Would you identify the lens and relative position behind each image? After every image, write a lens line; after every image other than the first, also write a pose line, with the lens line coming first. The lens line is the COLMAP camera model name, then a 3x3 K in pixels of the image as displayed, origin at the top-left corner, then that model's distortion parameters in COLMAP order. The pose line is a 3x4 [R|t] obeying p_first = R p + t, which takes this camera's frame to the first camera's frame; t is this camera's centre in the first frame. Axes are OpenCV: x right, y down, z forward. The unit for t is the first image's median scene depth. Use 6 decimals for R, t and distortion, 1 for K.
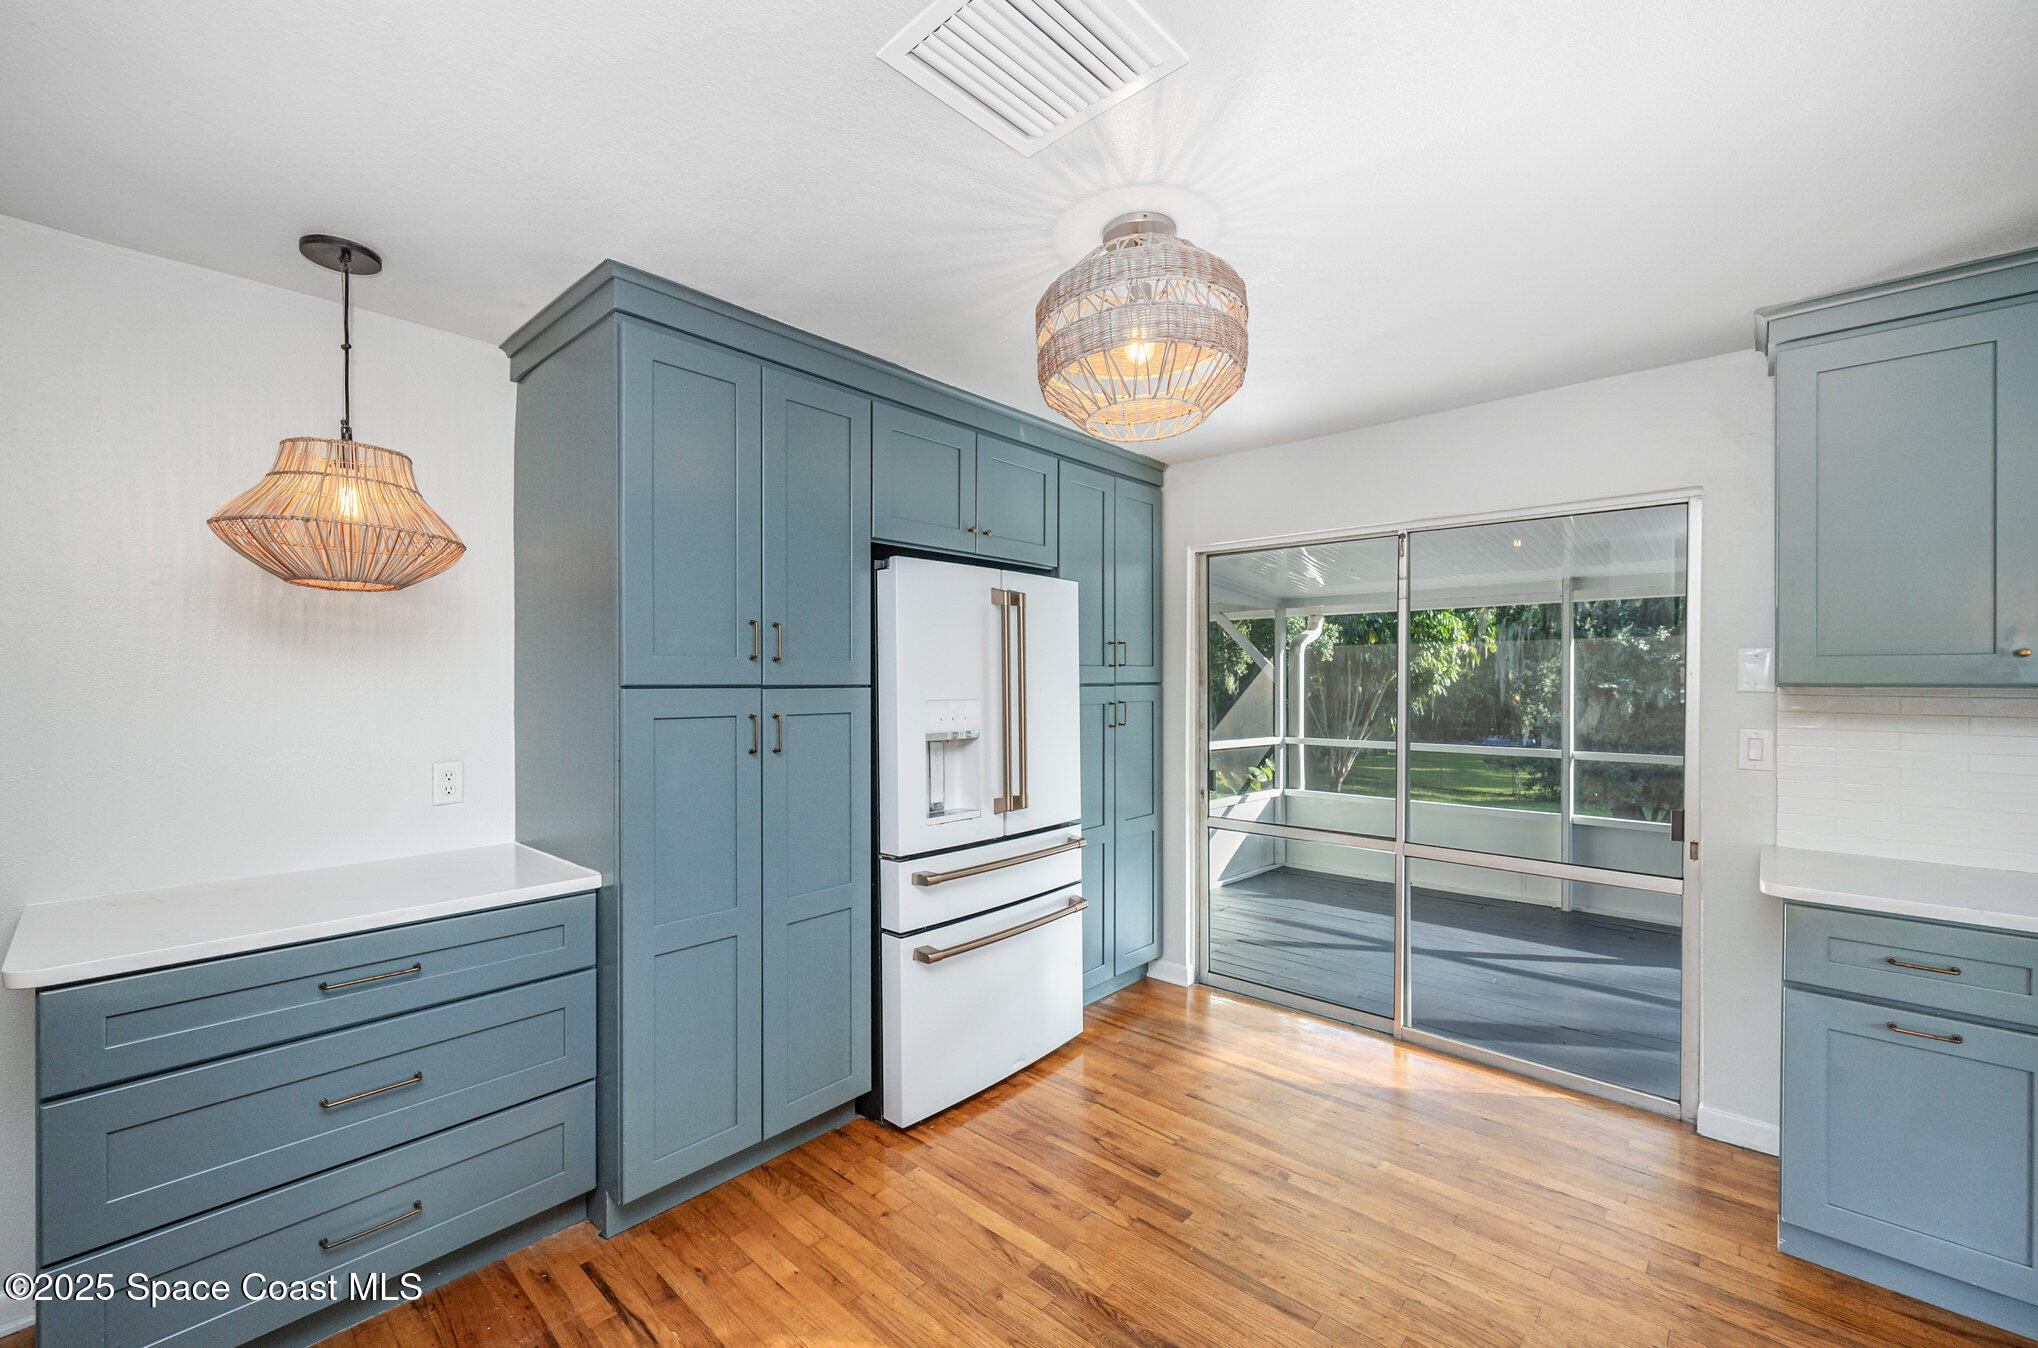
lens RADIAL K [[823.8, 0, 1012.7], [0, 823.8, 673.4], [0, 0, 1]] dist [0.000575, 0.000003]
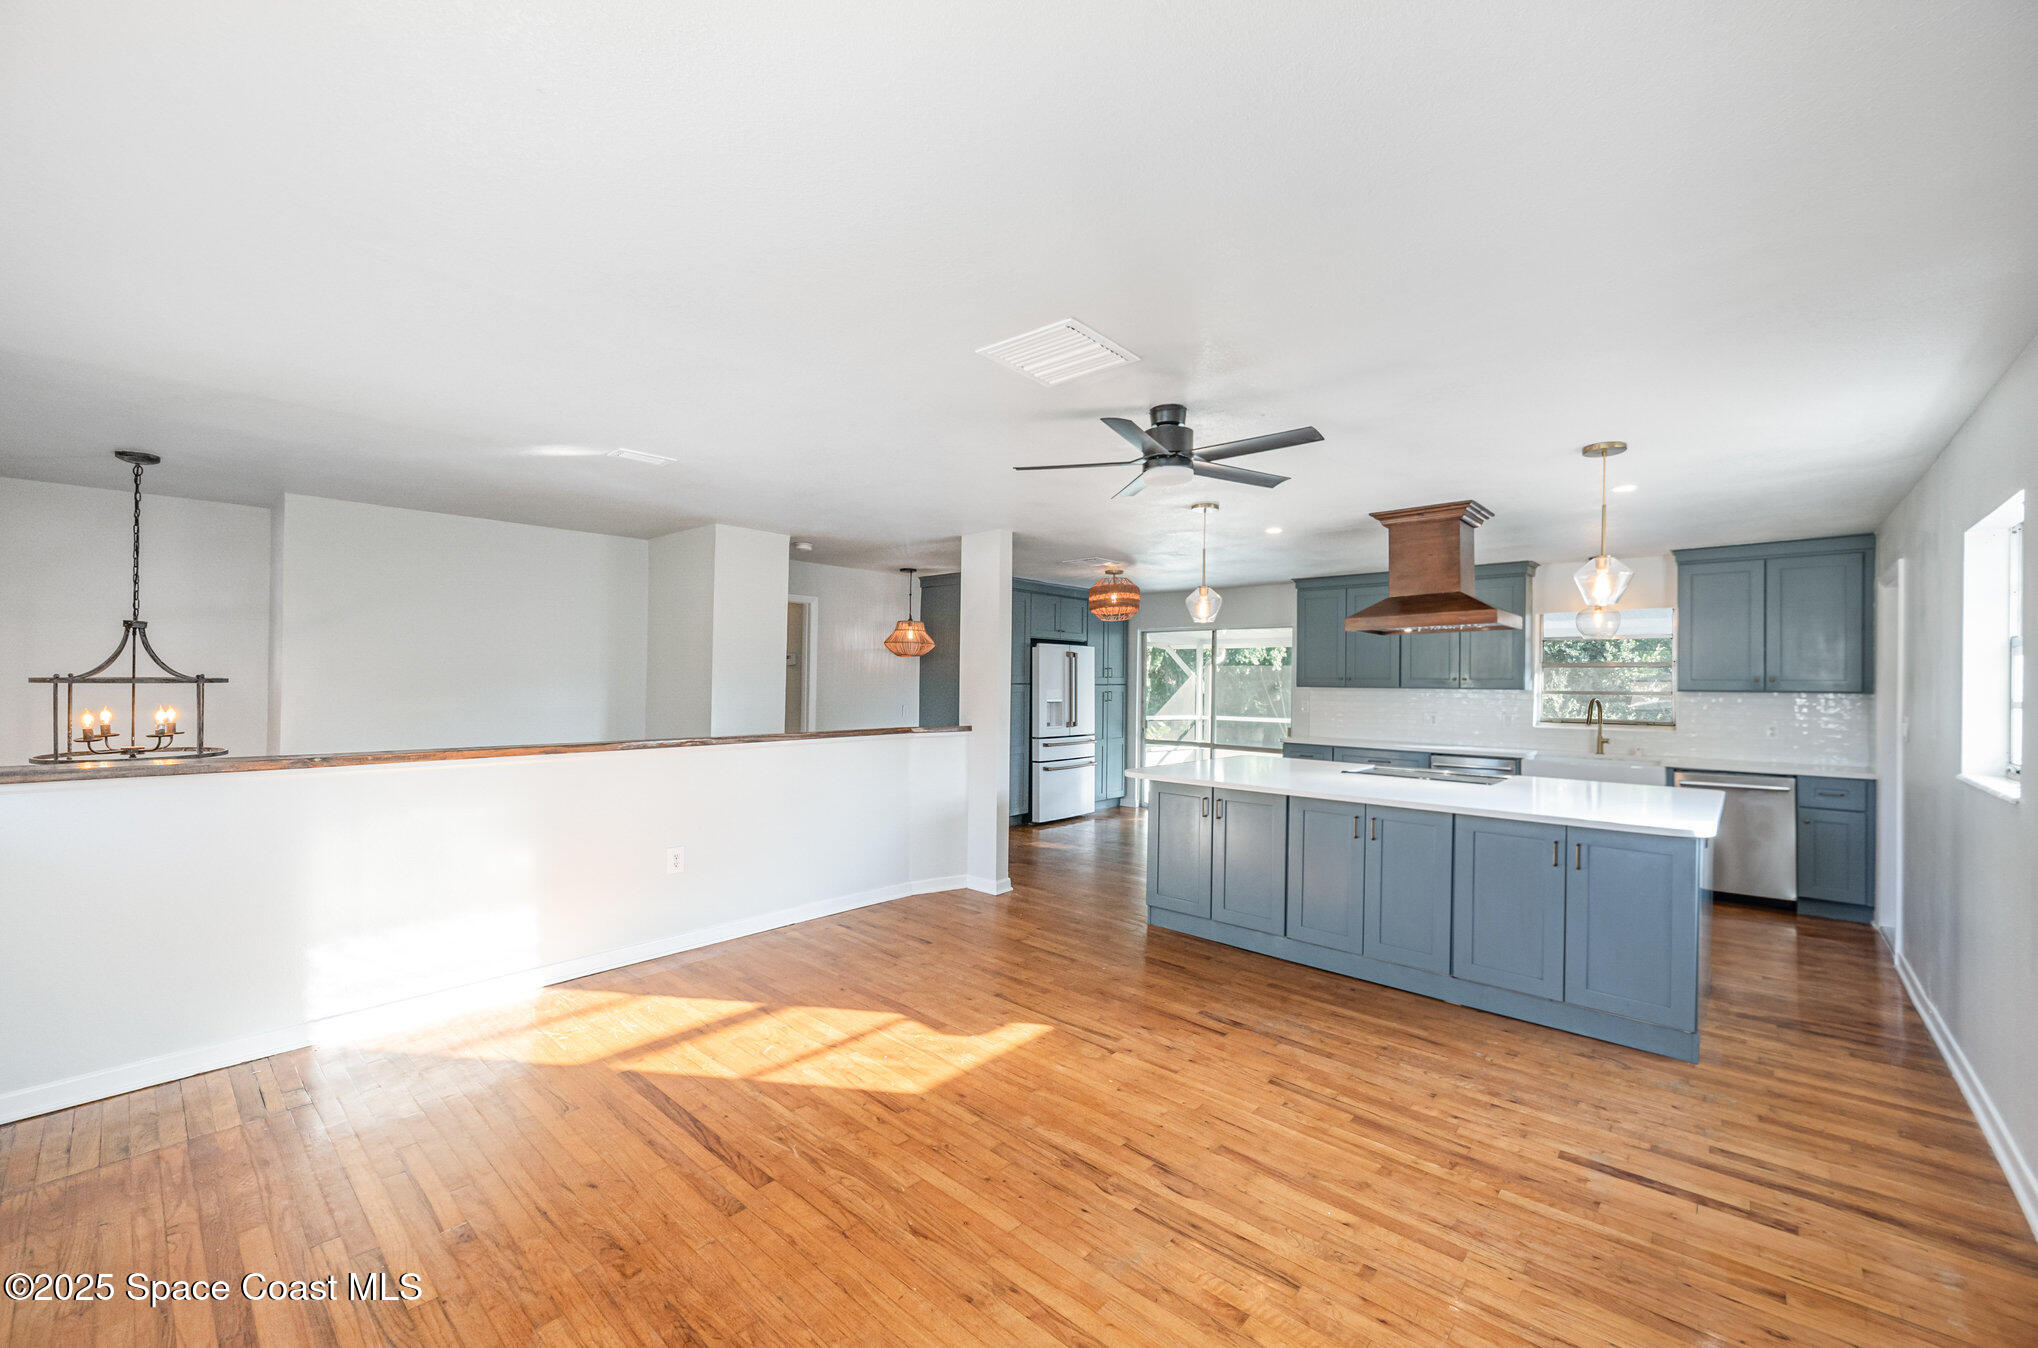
lens RADIAL K [[823.8, 0, 1024.0], [0, 823.8, 680.2], [0, 0, 1]] dist [0.000575, 0.000003]
pose [[0.999857, 0.005221, 0.016094, -0.206117], [-0.005225, 0.999986, 0.000201, 0.001315], [-0.016093, -0.000285, 0.999870, -1.814105]]
